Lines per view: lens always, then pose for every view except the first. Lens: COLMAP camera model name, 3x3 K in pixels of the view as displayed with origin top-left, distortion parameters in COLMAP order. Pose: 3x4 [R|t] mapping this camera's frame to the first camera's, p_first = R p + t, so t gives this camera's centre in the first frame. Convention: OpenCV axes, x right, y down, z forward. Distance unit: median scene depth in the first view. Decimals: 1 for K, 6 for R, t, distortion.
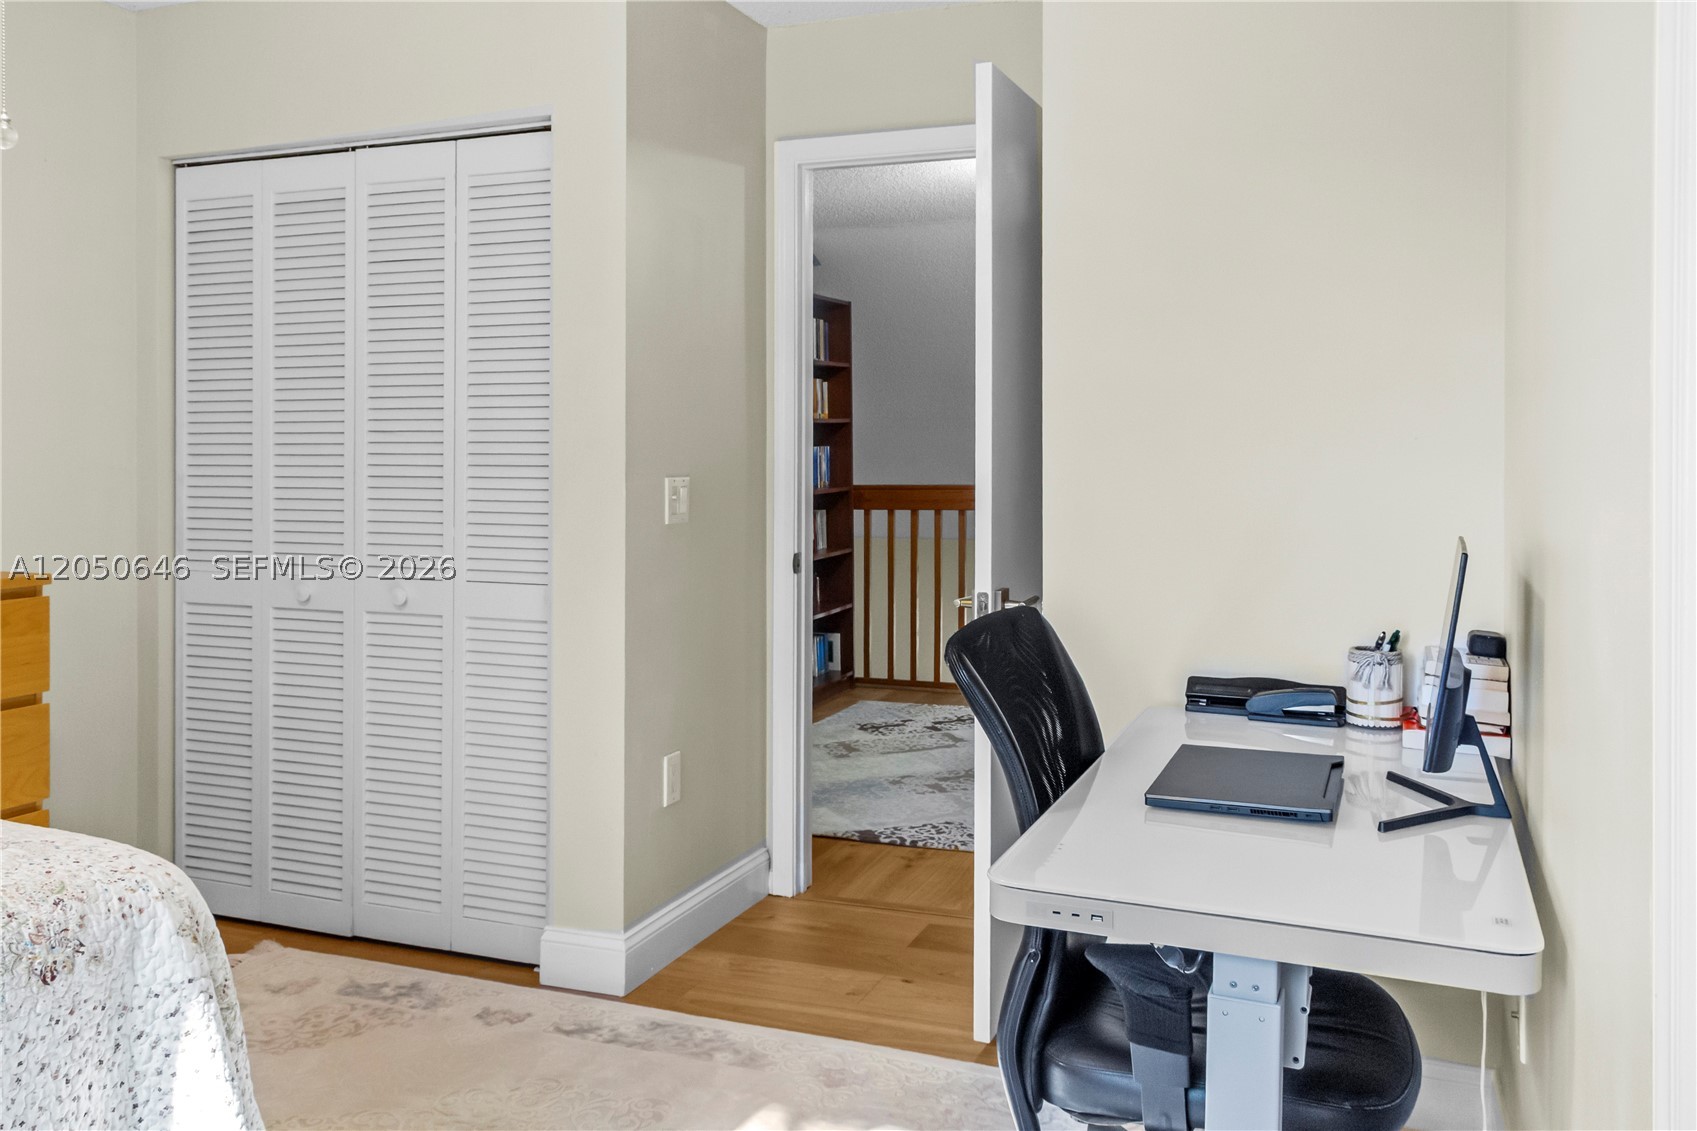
lens RADIAL K [[1425.5, 0, 827.9], [0, 1425.5, 463.6], [0, 0, 1]] dist [0.002397, 0.000363]
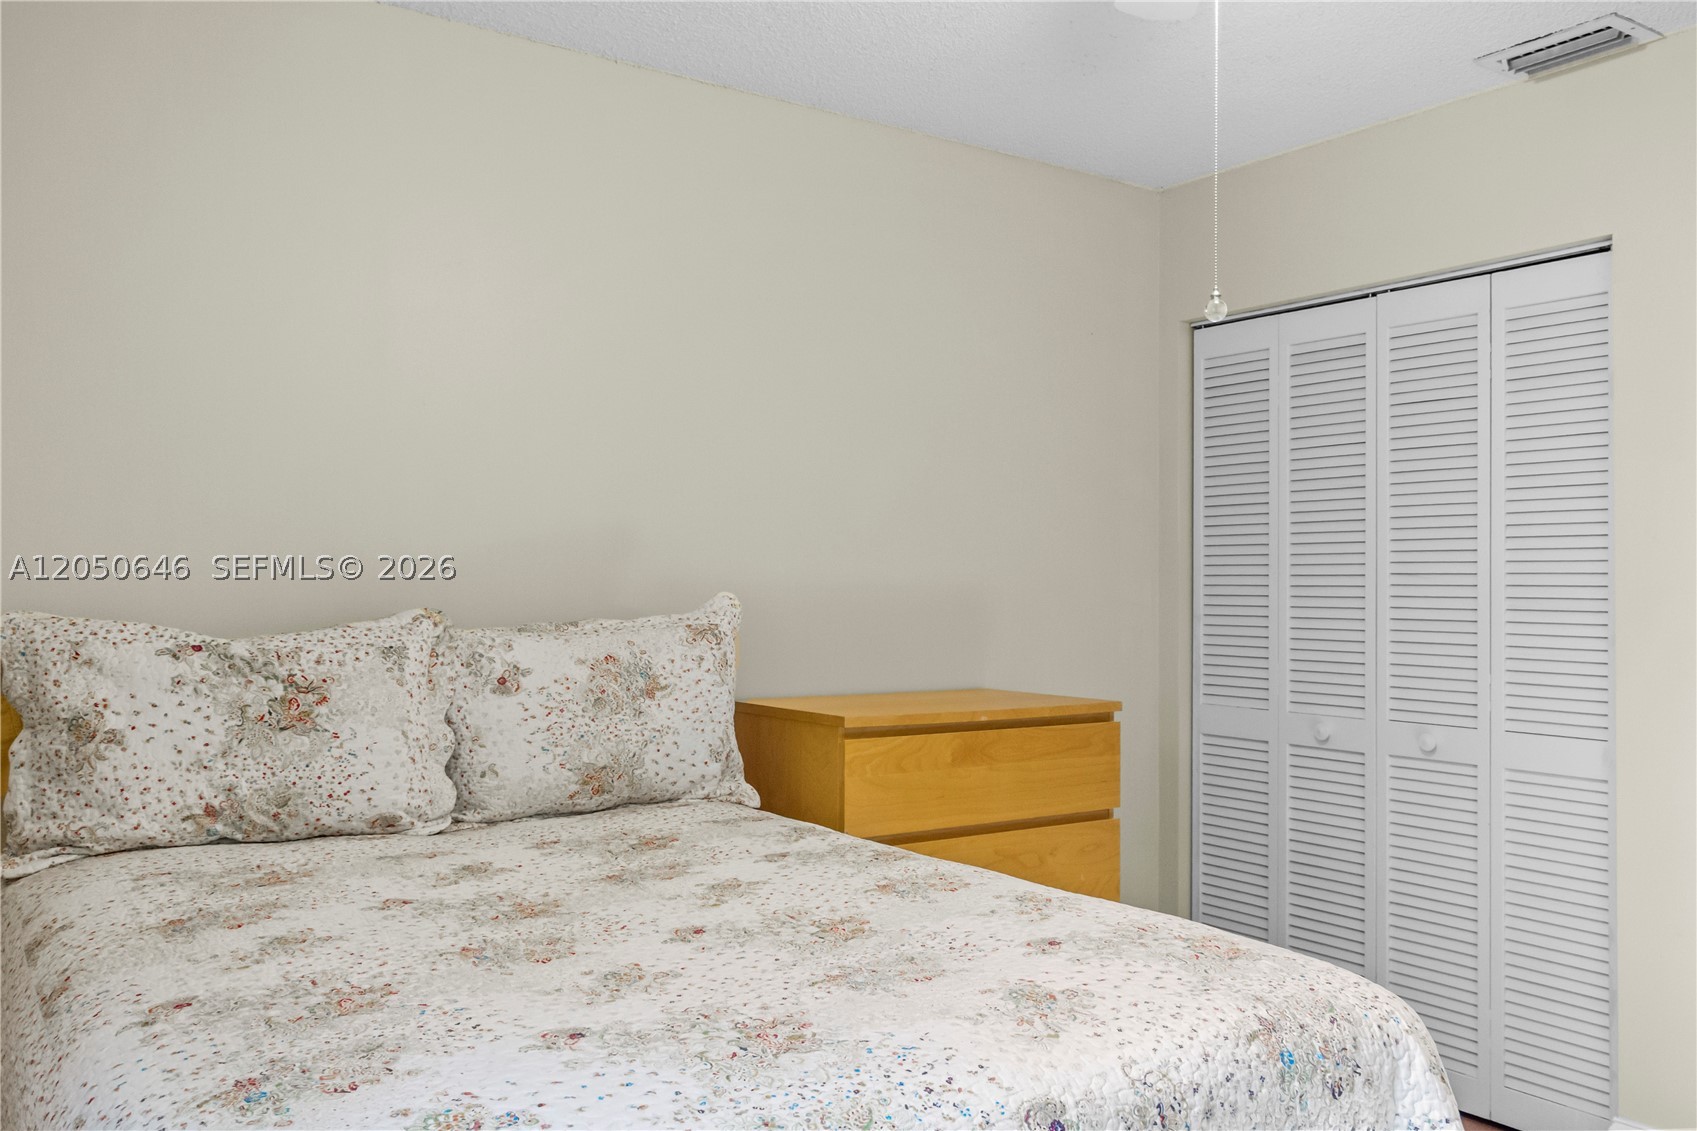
lens RADIAL K [[1404.9, 0, 847.5], [0, 1404.9, 553.0], [0, 0, 1]] dist [0.005606, 0.004396]
pose [[0.837474, -0.006648, -0.546437, -0.119818], [-0.013086, 0.999395, -0.032215, -0.000542], [0.546320, 0.034130, 0.836881, -0.037057]]
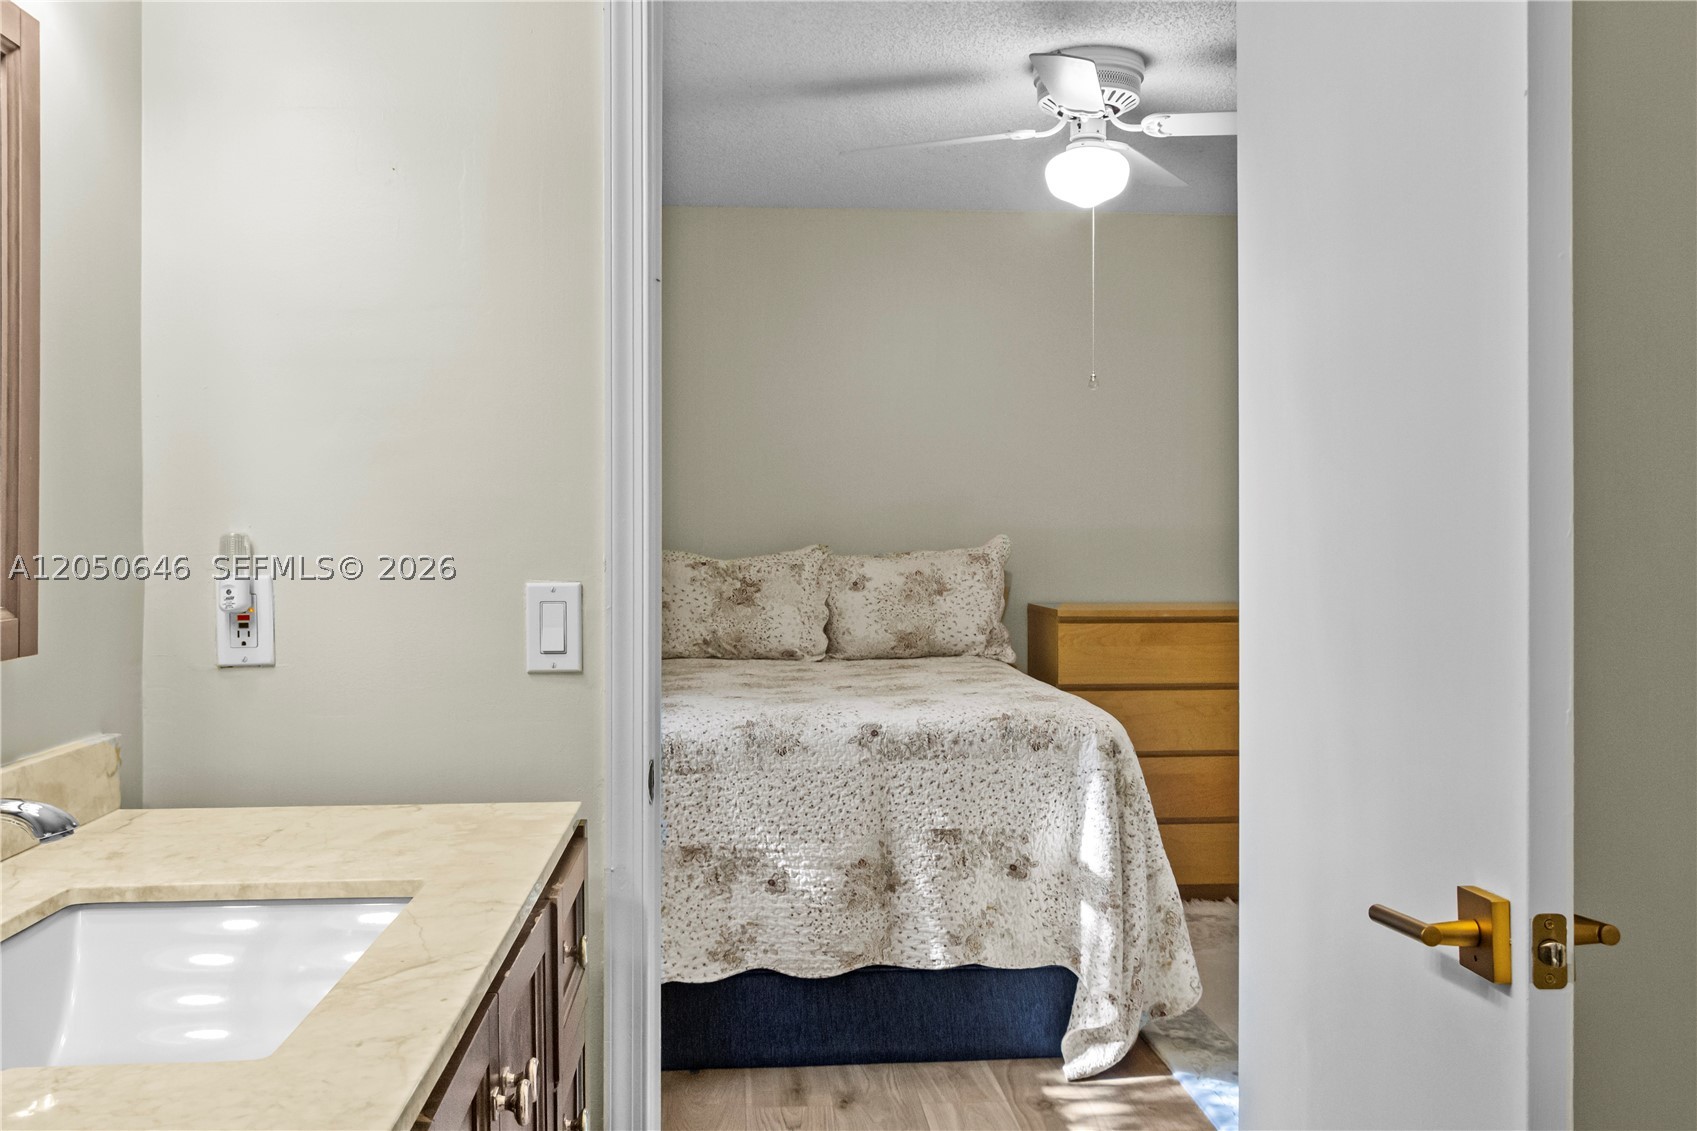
lens RADIAL K [[1474.0, 0, 851.3], [0, 1474.0, 537.3], [0, 0, 1]] dist [-0.000639, 0.001031]
pose [[0.455434, 0.000091, -0.890269, 0.663972], [-0.006733, 0.999972, -0.003342, 0.005866], [0.890244, 0.007517, 0.455422, -0.181127]]
